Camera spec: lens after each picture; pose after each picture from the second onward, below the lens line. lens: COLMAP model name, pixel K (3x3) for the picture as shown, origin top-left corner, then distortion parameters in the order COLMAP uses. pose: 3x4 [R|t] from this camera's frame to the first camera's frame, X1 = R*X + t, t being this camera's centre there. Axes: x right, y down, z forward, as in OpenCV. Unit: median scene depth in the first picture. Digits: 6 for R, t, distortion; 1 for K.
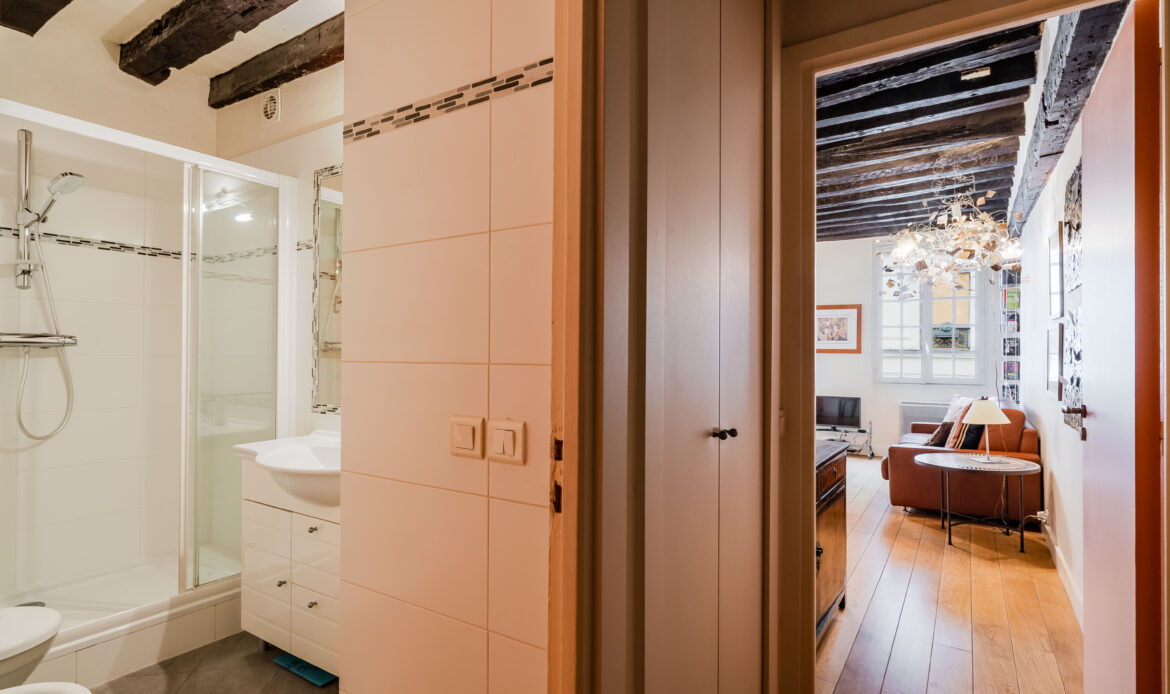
lens RADIAL K [[572.6, 0, 580.3], [0, 572.6, 354.1], [0, 0, 1]] dist [-0.001464, -0.000047]
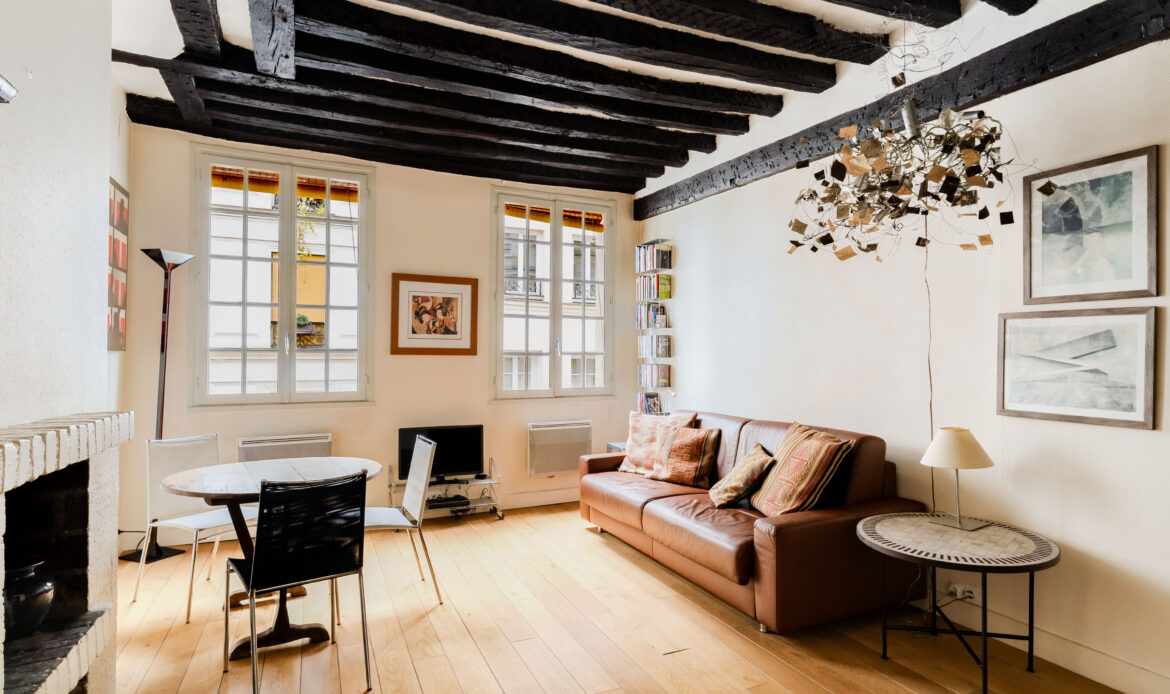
lens RADIAL K [[612.8, 0, 585.7], [0, 612.8, 347.4], [0, 0, 1]] dist [-0.004109, 0.001560]
pose [[0.529115, 0.008062, 0.848512, -0.034284], [0.003015, 0.999931, -0.011381, -0.001887], [-0.848545, 0.008580, 0.529054, 0.634957]]
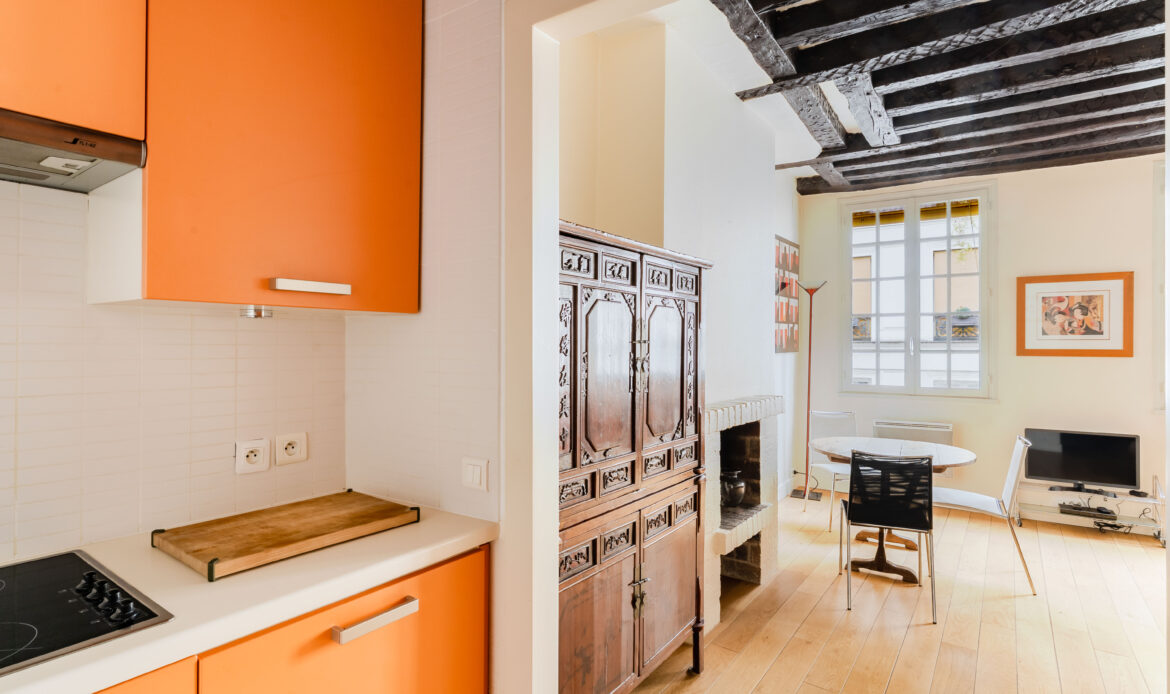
lens RADIAL K [[578.3, 0, 578.8], [0, 578.3, 345.3], [0, 0, 1]] dist [0.001173, 0.000690]
pose [[0.999046, -0.005929, -0.043274, -0.047704], [0.006162, 0.999967, 0.005259, -0.023581], [0.043241, -0.005521, 0.999049, 0.471129]]
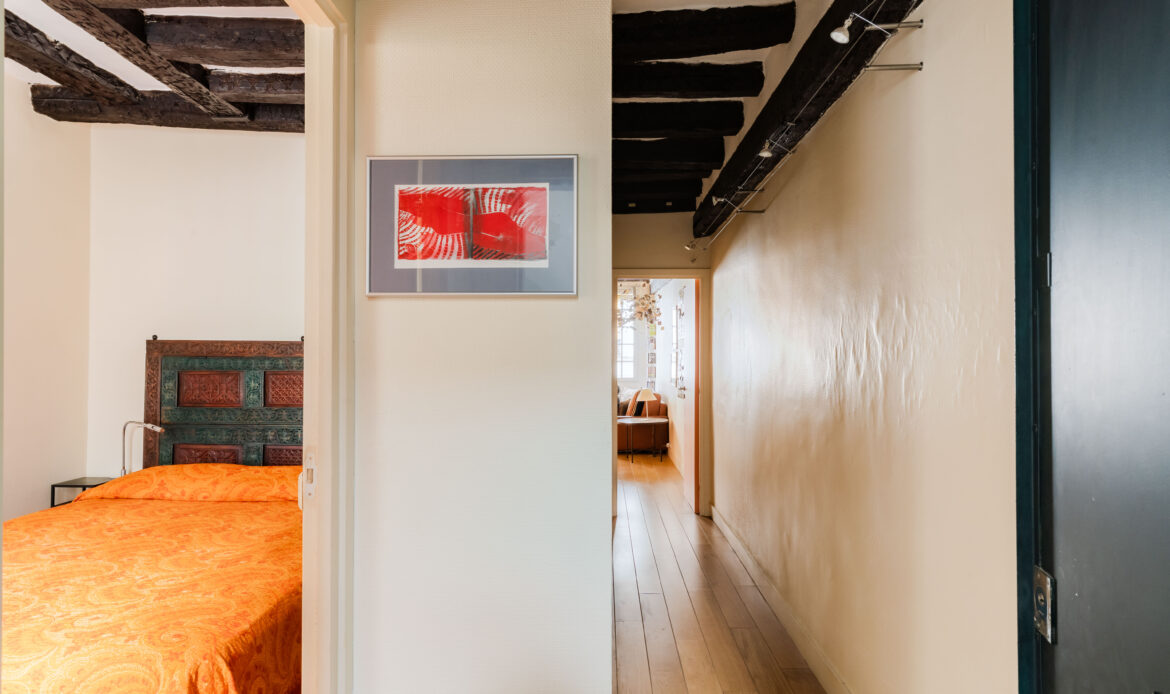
lens RADIAL K [[605.5, 0, 585.6], [0, 605.5, 356.1], [0, 0, 1]] dist [-0.028077, 0.007490]
pose [[0.846613, -0.002729, 0.532203, -0.378883], [0.001471, 0.999995, 0.002787, -0.024670], [-0.532208, -0.001577, 0.846612, -0.428284]]
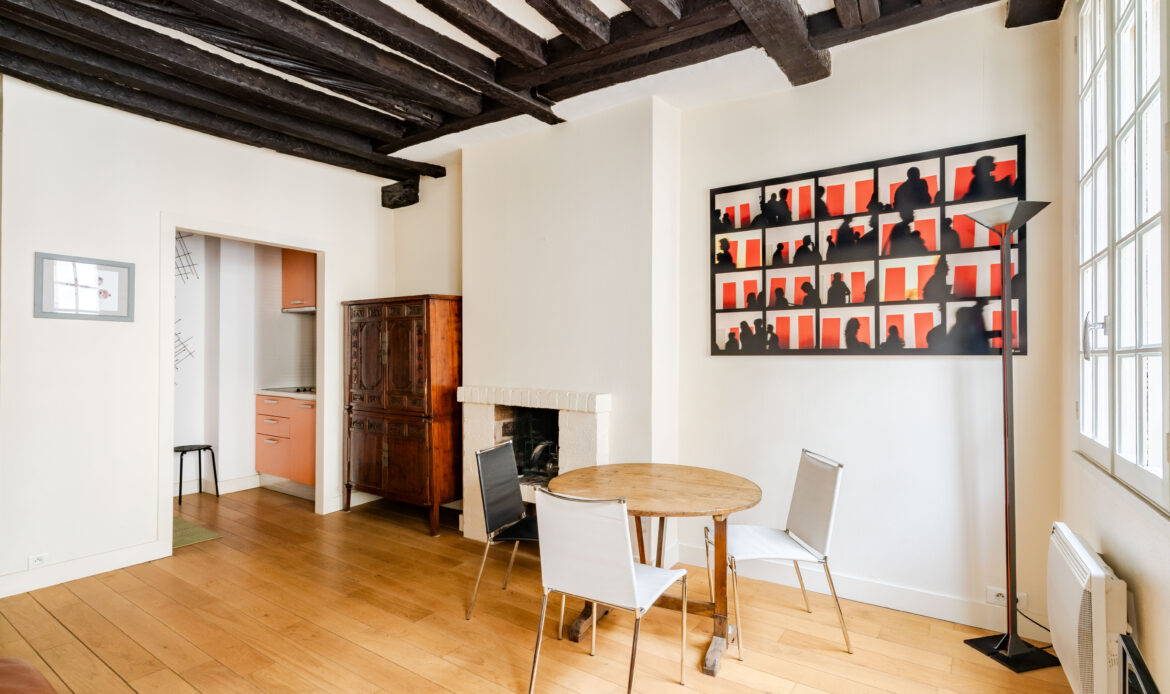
lens RADIAL K [[573.9, 0, 582.2], [0, 573.9, 375.2], [0, 0, 1]] dist [-0.001779, -0.000326]
pose [[-0.019541, 0.028204, -0.999411, 0.687660], [-0.002227, 0.999598, 0.028253, -0.003355], [0.999807, 0.002777, -0.019471, 1.053013]]
